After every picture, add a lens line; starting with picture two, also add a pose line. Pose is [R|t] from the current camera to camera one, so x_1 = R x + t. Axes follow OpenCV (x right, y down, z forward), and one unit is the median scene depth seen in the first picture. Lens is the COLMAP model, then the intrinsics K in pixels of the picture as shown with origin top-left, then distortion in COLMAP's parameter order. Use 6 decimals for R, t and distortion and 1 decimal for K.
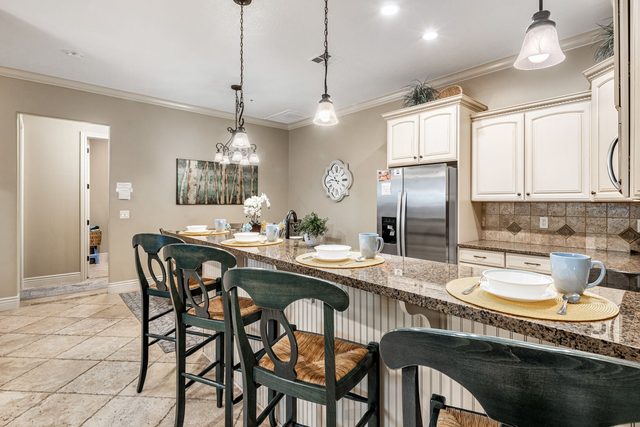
lens RADIAL K [[317.0, 0, 323.8], [0, 317.0, 201.1], [0, 0, 1]] dist [0.001444, -0.003029]
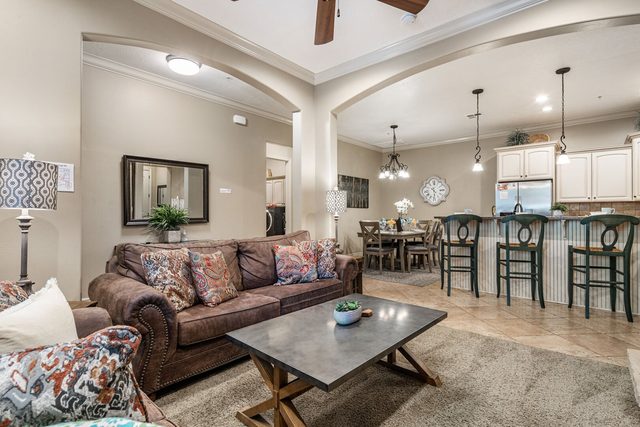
lens RADIAL K [[317.0, 0, 325.2], [0, 317.0, 213.4], [0, 0, 1]] dist [0.001444, -0.003029]
pose [[0.990190, -0.002070, 0.139715, -0.744856], [0.002171, 0.999997, -0.000572, 0.042772], [-0.139713, 0.000870, 0.990192, -0.381571]]
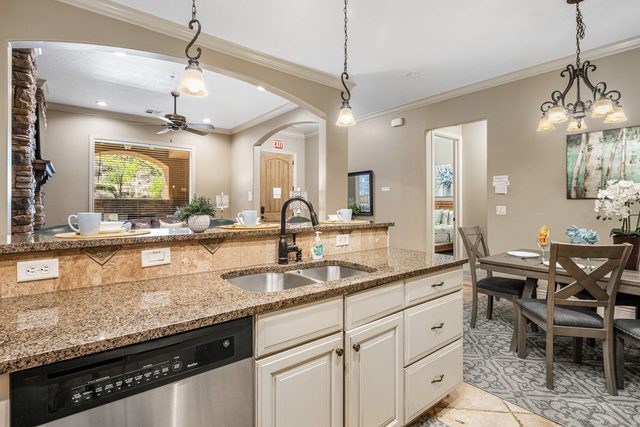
lens RADIAL K [[317.0, 0, 320.1], [0, 317.0, 202.4], [0, 0, 1]] dist [0.001444, -0.003029]
pose [[-0.051593, -0.005095, -0.998655, 0.311053], [-0.000208, 0.999987, -0.005091, 0.024038], [0.998668, -0.000055, -0.051593, 0.515790]]
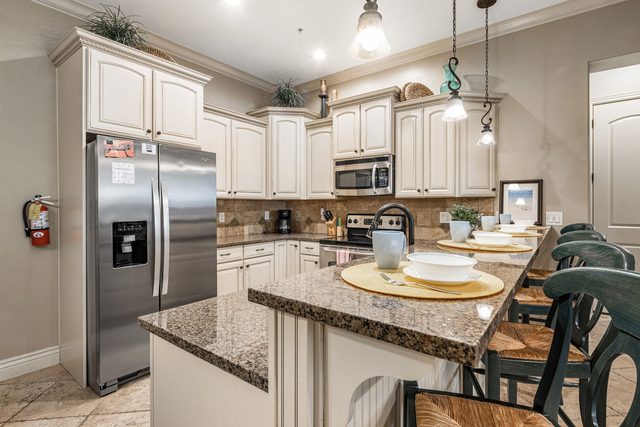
lens RADIAL K [[317.0, 0, 322.7], [0, 317.0, 208.1], [0, 0, 1]] dist [0.001444, -0.003029]
pose [[-0.192303, -0.010676, 0.981278, -0.351312], [-0.002399, 0.999943, 0.010409, 0.014635], [-0.981333, -0.000352, -0.192317, 0.600955]]
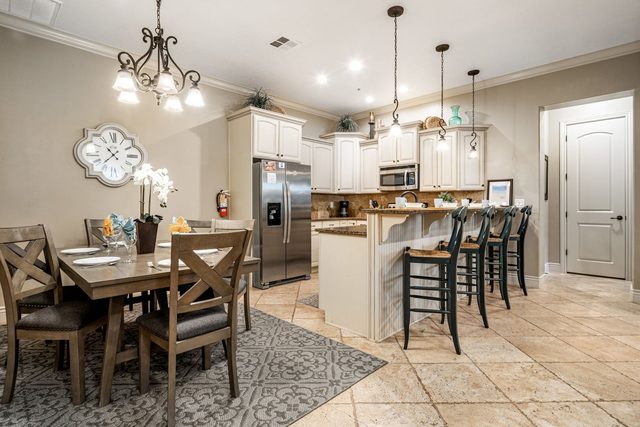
lens RADIAL K [[317.0, 0, 320.1], [0, 317.0, 207.3], [0, 0, 1]] dist [0.001444, -0.003029]
pose [[-0.058854, -0.009588, 0.998221, -0.753336], [-0.003102, 0.999951, 0.009422, 0.043356], [-0.998262, -0.002542, -0.058880, 0.711379]]
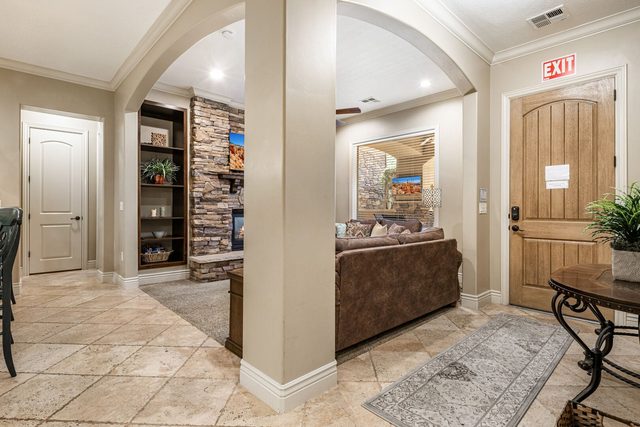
lens RADIAL K [[317.0, 0, 317.4], [0, 317.0, 209.7], [0, 0, 1]] dist [0.001444, -0.003029]
pose [[-0.999704, -0.006121, -0.023544, -0.677332], [-0.006159, 0.999980, 0.001547, 0.044830], [0.023535, 0.001691, -0.999722, 0.908827]]
